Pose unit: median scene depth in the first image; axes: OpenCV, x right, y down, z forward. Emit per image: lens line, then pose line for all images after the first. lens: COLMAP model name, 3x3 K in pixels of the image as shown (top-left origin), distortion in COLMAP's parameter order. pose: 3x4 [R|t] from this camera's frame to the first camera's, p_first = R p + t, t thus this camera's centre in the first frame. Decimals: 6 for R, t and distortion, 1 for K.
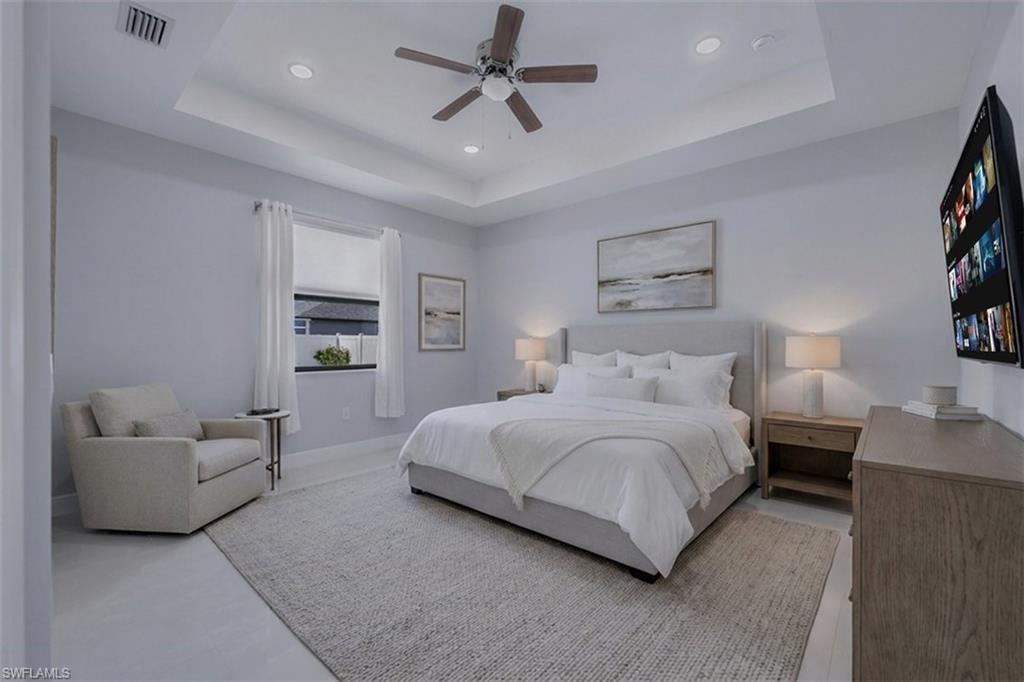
lens RADIAL K [[412.9, 0, 509.4], [0, 412.9, 342.8], [0, 0, 1]] dist [-0.000969, -0.000114]
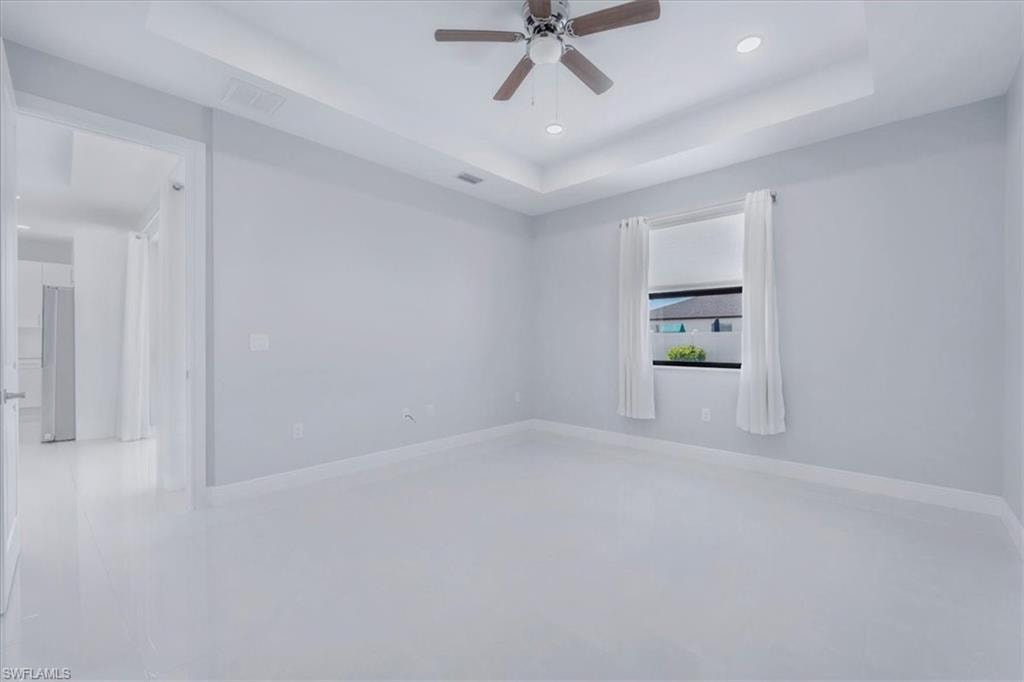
lens RADIAL K [[412.9, 0, 509.4], [0, 412.9, 342.8], [0, 0, 1]] dist [-0.000969, -0.000114]
pose [[-0.013577, 0.005342, -0.999894, 0.589775], [-0.000167, 0.999986, 0.005345, 0.006348], [0.999908, 0.000240, -0.013576, 0.640360]]
